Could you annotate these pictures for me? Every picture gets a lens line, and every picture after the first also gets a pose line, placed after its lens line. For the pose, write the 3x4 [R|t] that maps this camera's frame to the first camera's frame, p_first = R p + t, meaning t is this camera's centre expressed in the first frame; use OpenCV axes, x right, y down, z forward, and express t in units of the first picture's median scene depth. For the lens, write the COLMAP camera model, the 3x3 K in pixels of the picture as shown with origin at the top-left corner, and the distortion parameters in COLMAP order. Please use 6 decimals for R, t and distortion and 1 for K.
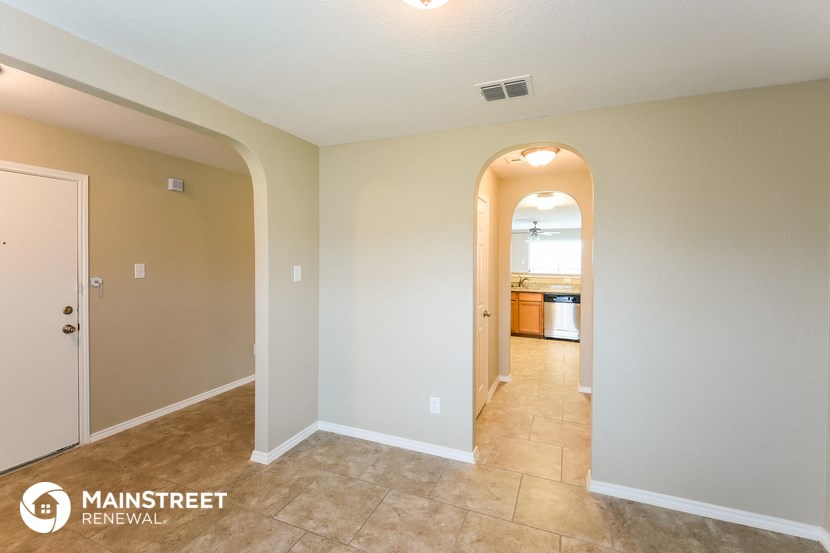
lens RADIAL K [[370.5, 0, 410.6], [0, 370.5, 273.6], [0, 0, 1]] dist [-0.001015, -0.000205]
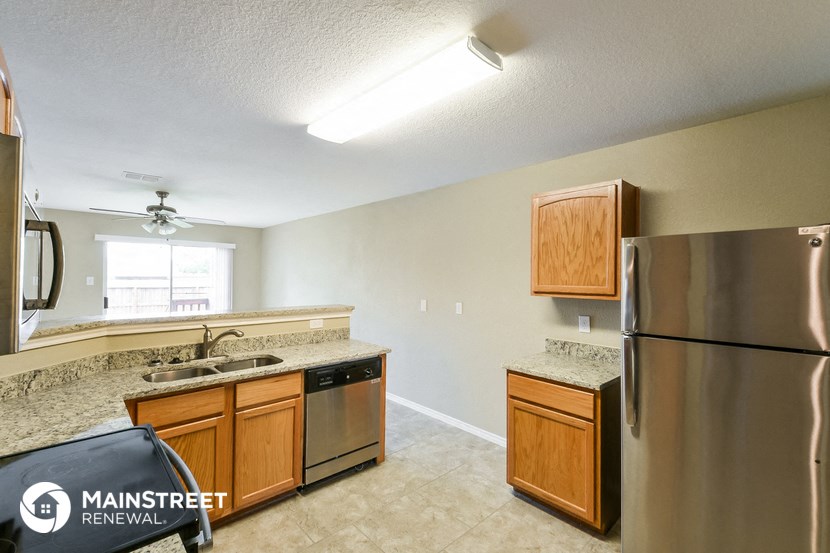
lens RADIAL K [[370.5, 0, 410.6], [0, 370.5, 273.6], [0, 0, 1]] dist [-0.001015, -0.000205]
pose [[0.412108, 0.005857, 0.911116, 0.065432], [0.029956, 0.999352, -0.019973, -0.028817], [-0.910642, 0.035525, 0.411665, 0.694751]]
